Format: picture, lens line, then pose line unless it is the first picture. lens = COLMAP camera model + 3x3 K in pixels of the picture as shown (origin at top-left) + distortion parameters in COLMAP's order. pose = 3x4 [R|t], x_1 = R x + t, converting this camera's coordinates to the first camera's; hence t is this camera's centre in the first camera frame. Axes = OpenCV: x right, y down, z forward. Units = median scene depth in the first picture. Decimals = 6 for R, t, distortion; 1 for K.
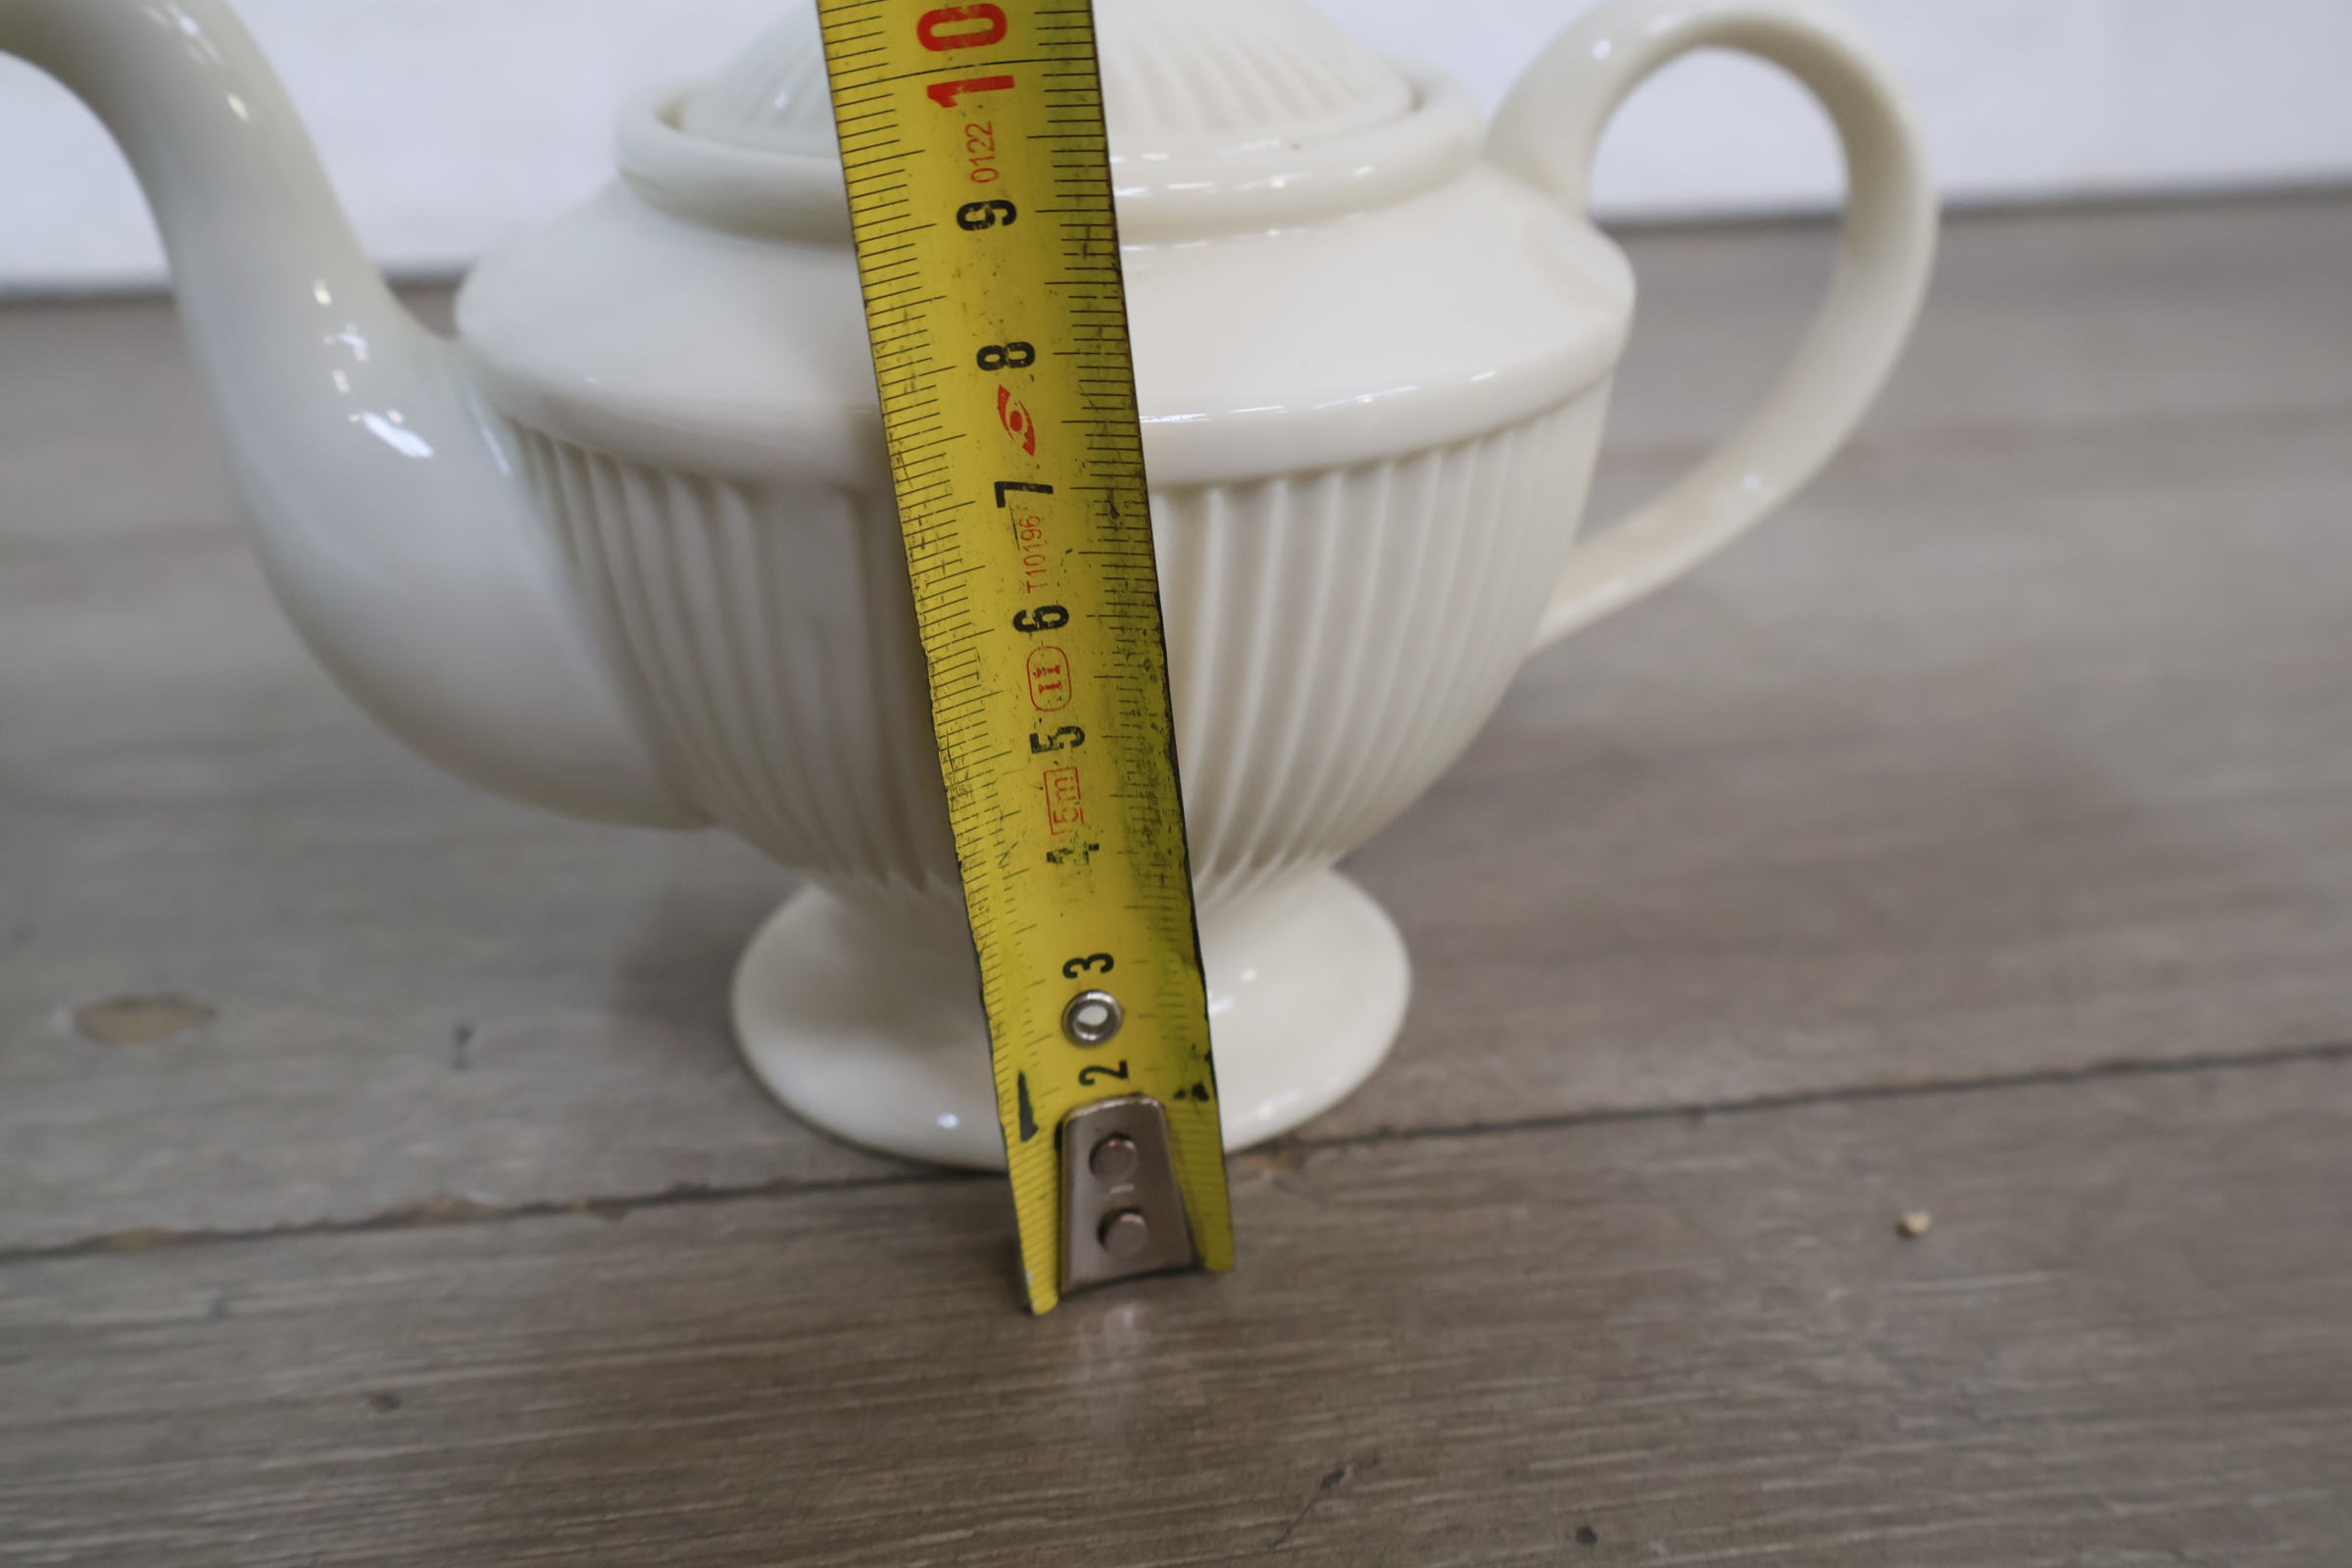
lens RADIAL K [[2473.4, 0, 1176.0], [0, 2473.4, 784.0], [0, 0, 1]] dist [-0.013354, 0.027468]
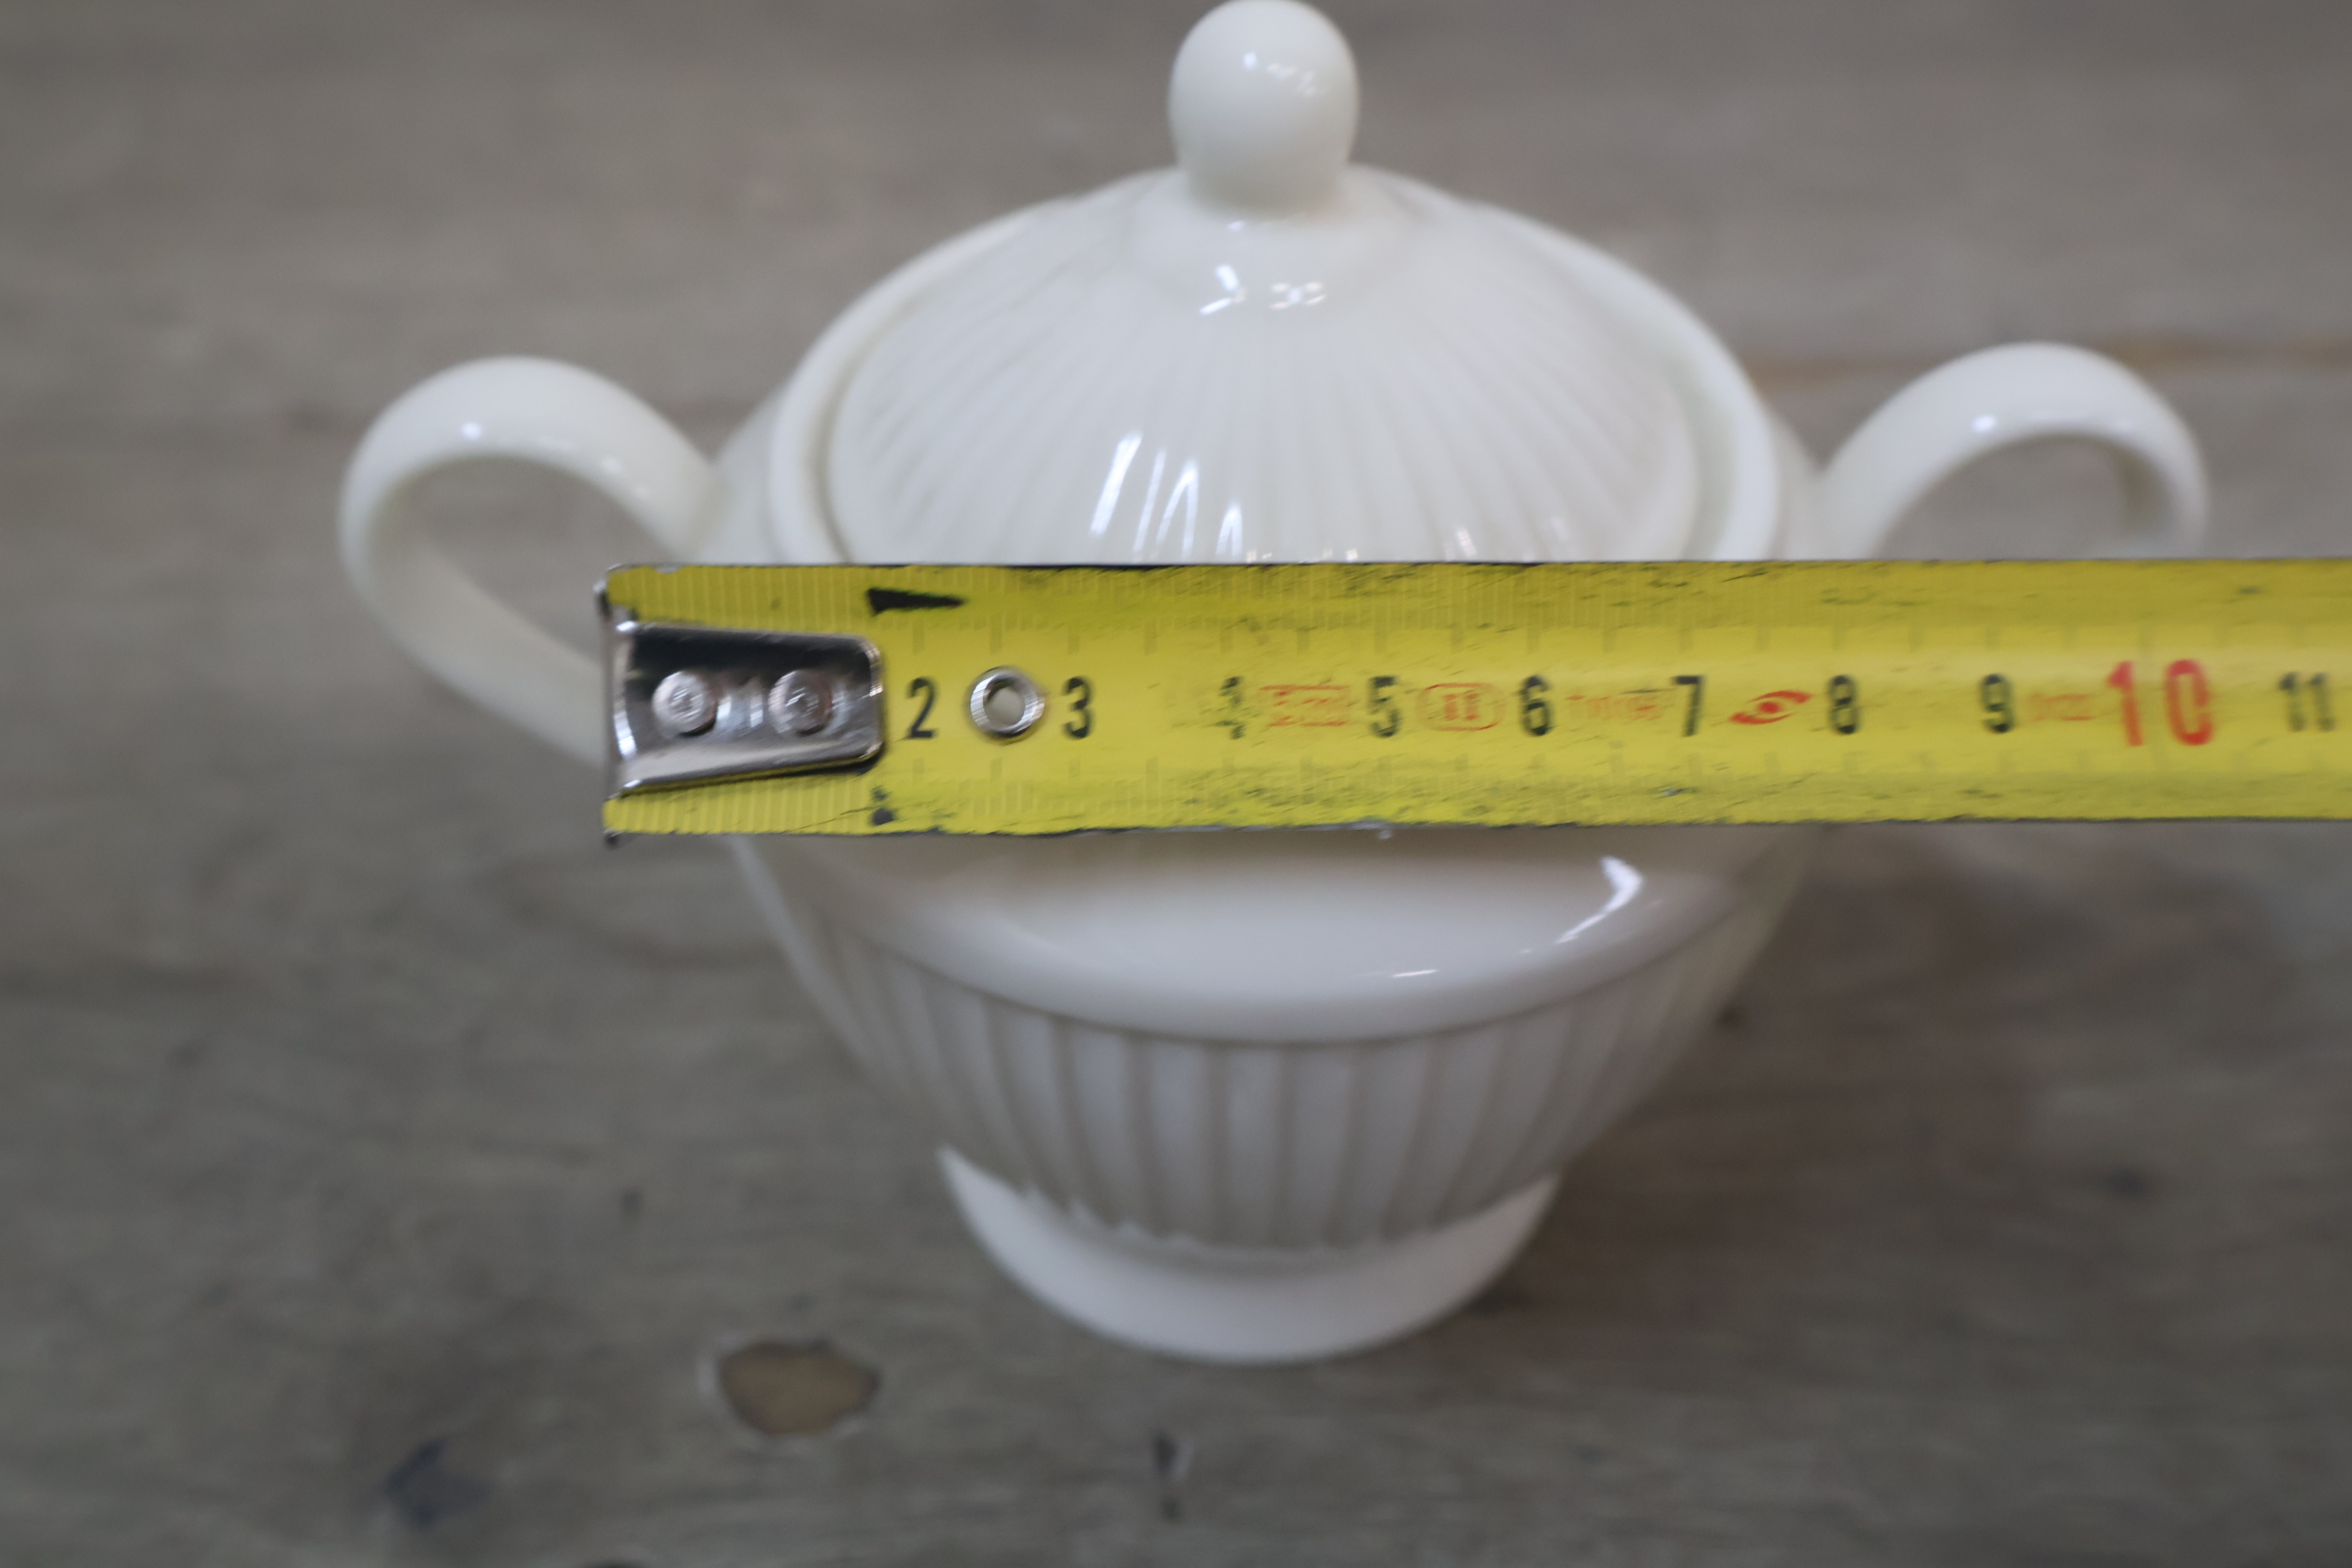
lens RADIAL K [[2471.0, 0, 1176.0], [0, 2471.0, 784.0], [0, 0, 1]] dist [0.003655, 0.007015]
pose [[-0.093769, 0.937190, -0.335978, 0.278352], [-0.885962, -0.232497, -0.401268, 0.392762], [-0.454179, 0.260038, 0.852116, 0.309803]]
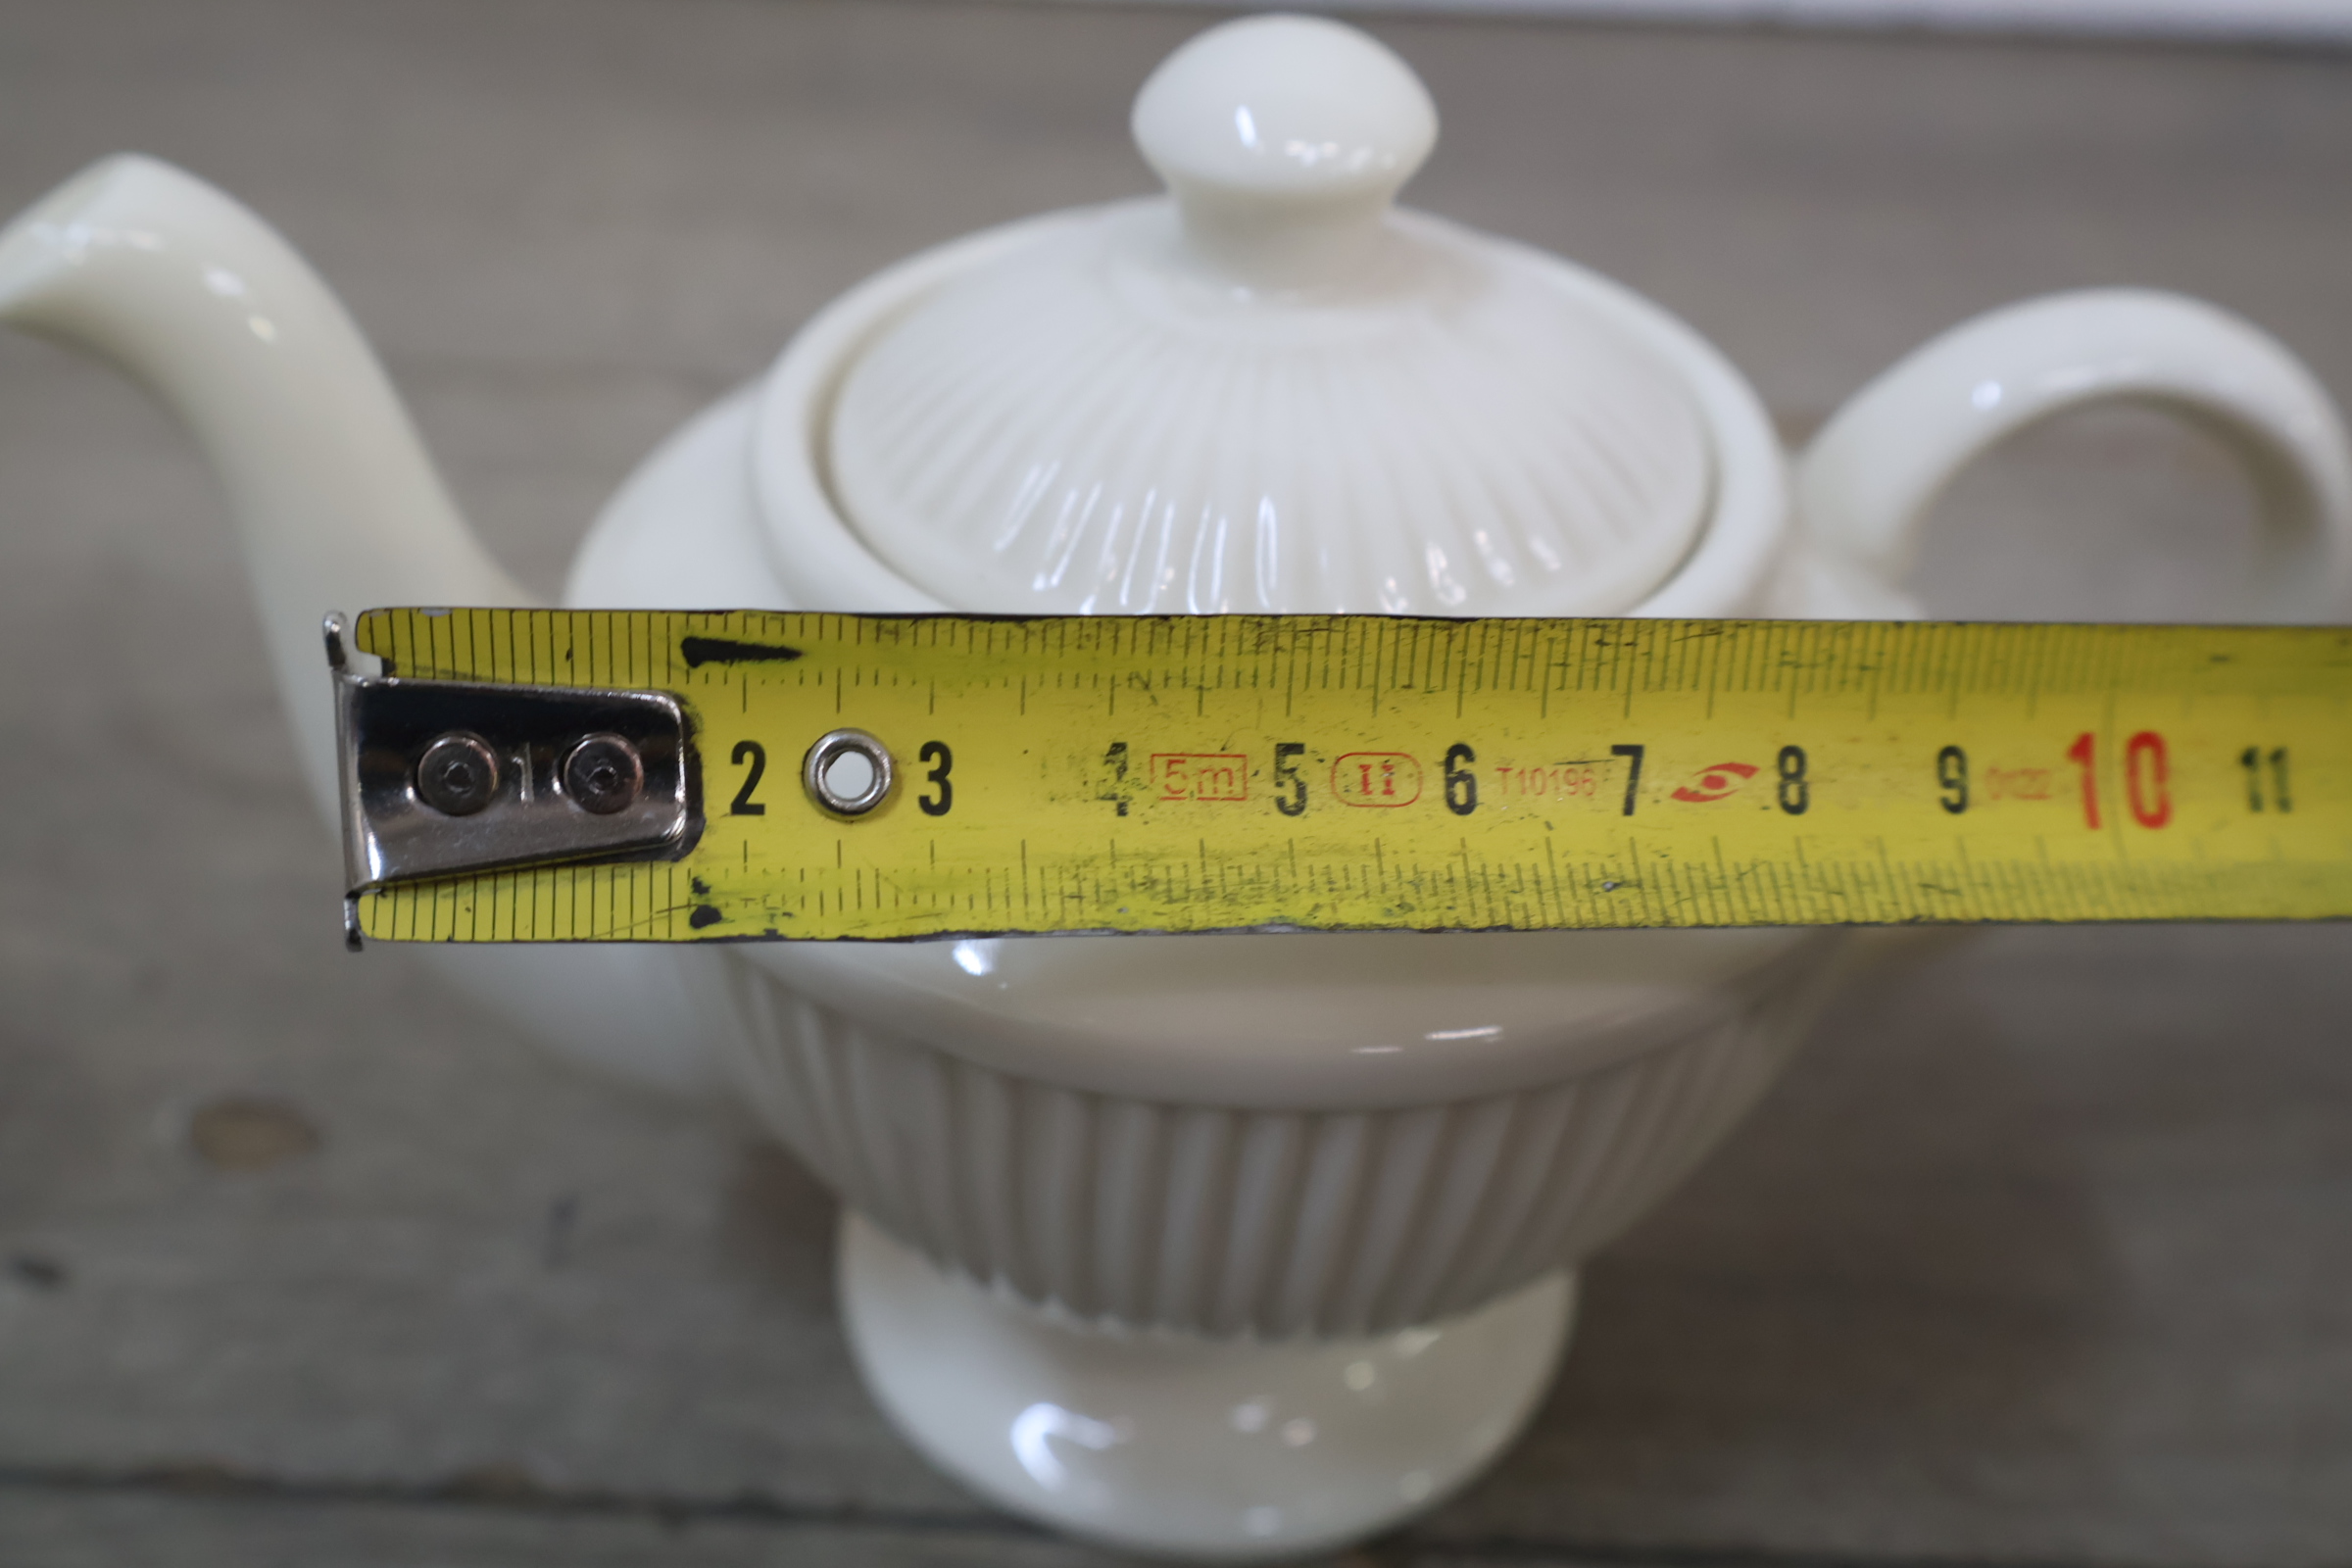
lens RADIAL K [[2471.0, 0, 1176.0], [0, 2471.0, 784.0], [0, 0, 1]] dist [0.003655, 0.007015]
pose [[-0.066246, 0.975397, -0.210267, 0.114258], [-0.802279, -0.177362, -0.569993, 0.441764], [-0.593262, 0.130933, 0.794290, 0.435458]]
